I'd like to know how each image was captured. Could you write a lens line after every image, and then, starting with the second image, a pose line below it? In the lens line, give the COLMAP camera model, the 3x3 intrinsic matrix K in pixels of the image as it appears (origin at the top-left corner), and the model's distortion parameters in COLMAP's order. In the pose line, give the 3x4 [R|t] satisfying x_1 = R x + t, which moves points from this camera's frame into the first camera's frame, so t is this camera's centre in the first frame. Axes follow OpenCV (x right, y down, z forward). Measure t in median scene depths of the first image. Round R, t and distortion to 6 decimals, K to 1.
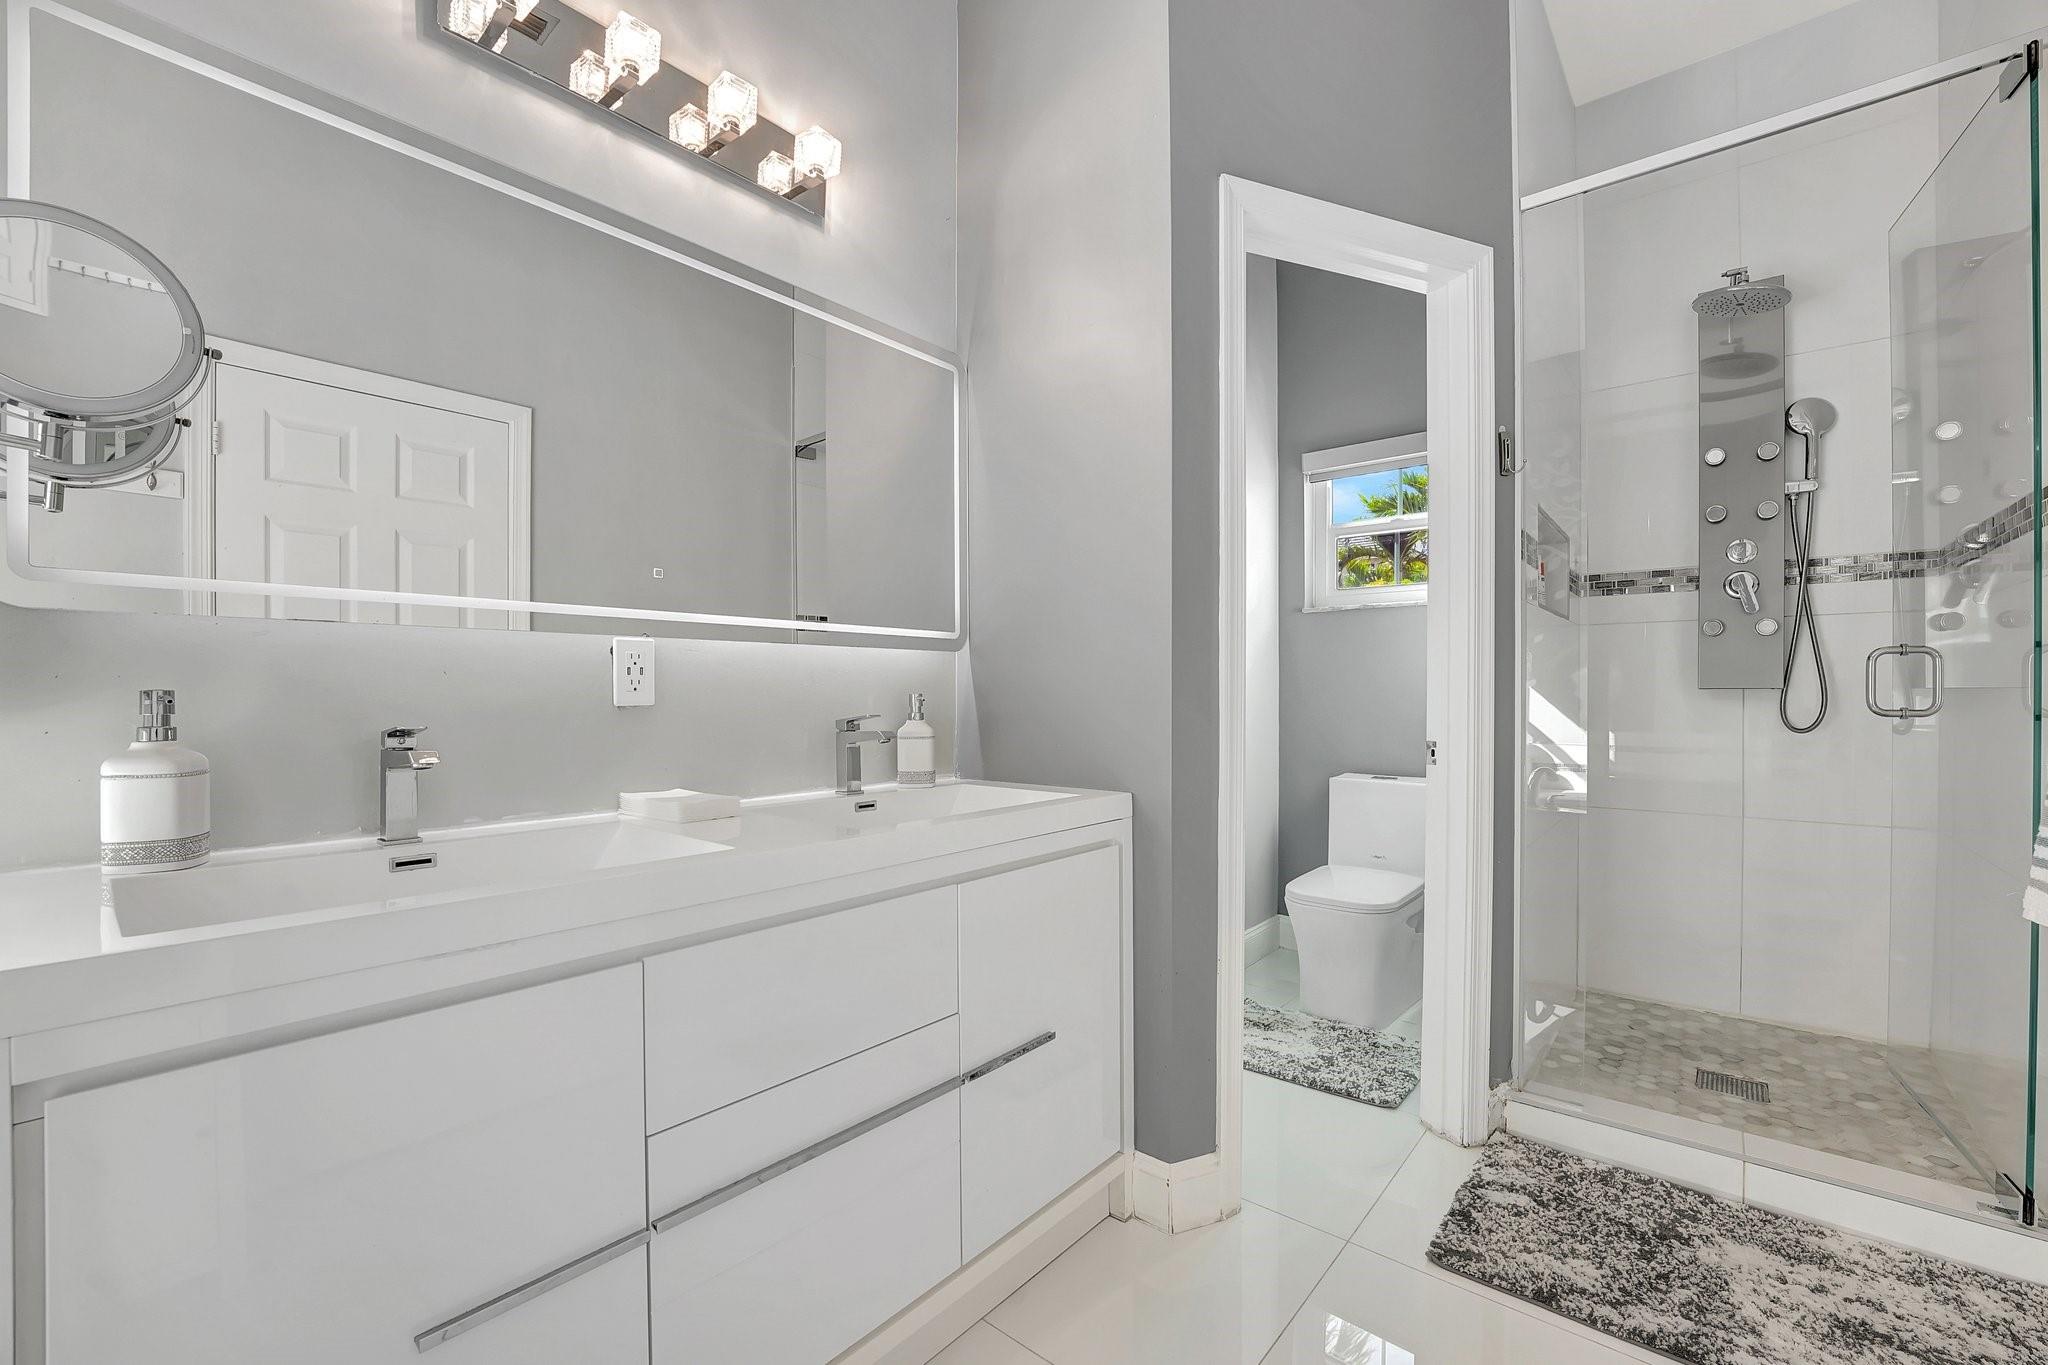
lens RADIAL K [[836.9, 0, 1038.1], [0, 836.9, 698.5], [0, 0, 1]] dist [-0.024888, 0.003485]
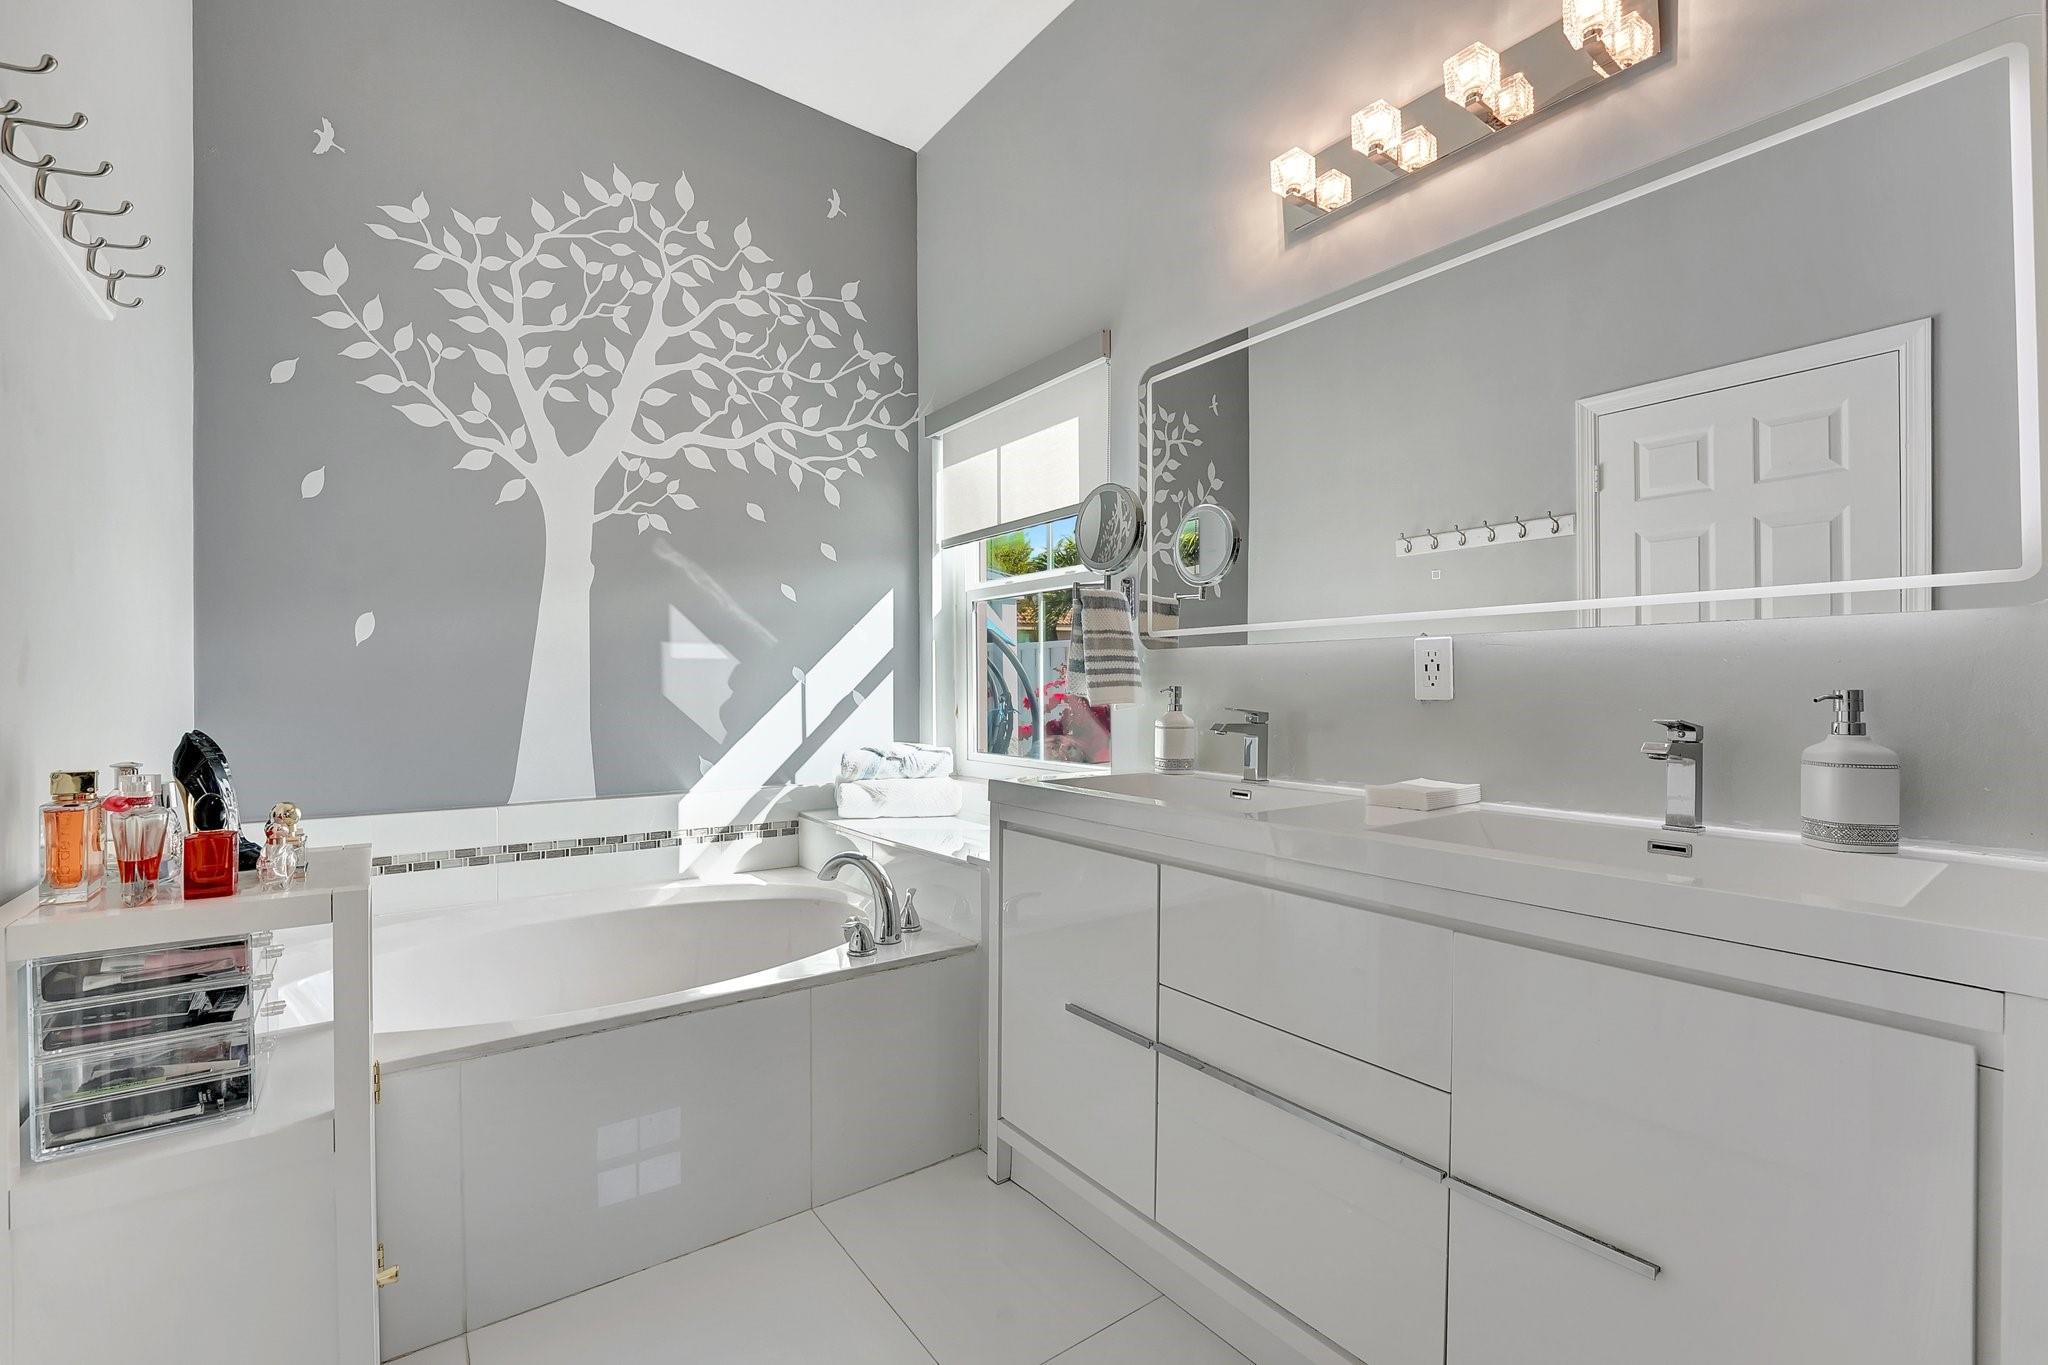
lens RADIAL K [[836.9, 0, 1034.3], [0, 836.9, 681.1], [0, 0, 1]] dist [-0.024888, 0.003485]
pose [[-0.214359, -0.009310, -0.976711, 0.416771], [-0.010214, 0.999921, -0.007289, -0.001419], [0.976702, 0.008414, -0.214437, 0.435271]]
